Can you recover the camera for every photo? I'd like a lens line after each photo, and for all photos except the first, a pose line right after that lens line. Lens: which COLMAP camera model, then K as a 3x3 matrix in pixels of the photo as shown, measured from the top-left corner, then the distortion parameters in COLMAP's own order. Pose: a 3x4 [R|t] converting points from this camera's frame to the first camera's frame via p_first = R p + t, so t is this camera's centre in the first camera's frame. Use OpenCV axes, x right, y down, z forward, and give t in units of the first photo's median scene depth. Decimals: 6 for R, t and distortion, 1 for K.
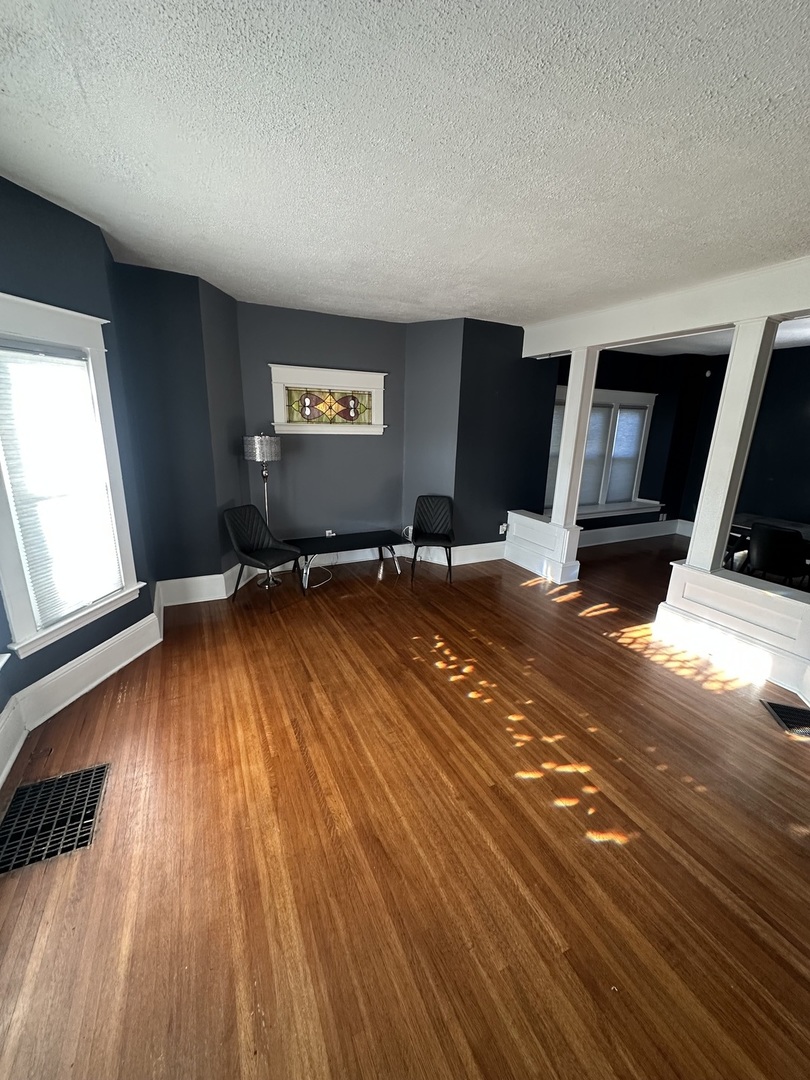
lens RADIAL K [[431.5, 0, 405.0], [0, 431.5, 540.0], [0, 0, 1]] dist [0.000889, 0.000612]
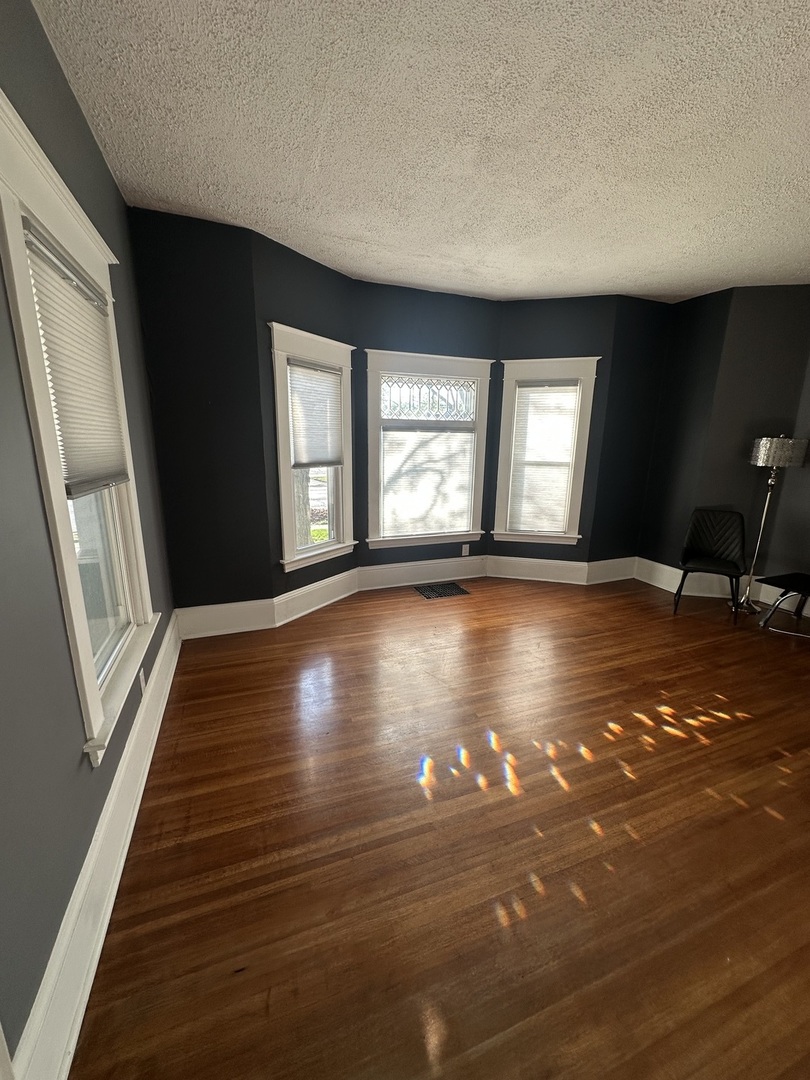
lens RADIAL K [[431.5, 0, 405.0], [0, 431.5, 540.0], [0, 0, 1]] dist [0.000889, 0.000612]
pose [[-0.091927, 0.199778, -0.975519, 0.876875], [-0.285075, 0.933382, 0.218012, -0.035103], [0.954087, 0.298138, -0.028851, 0.512730]]
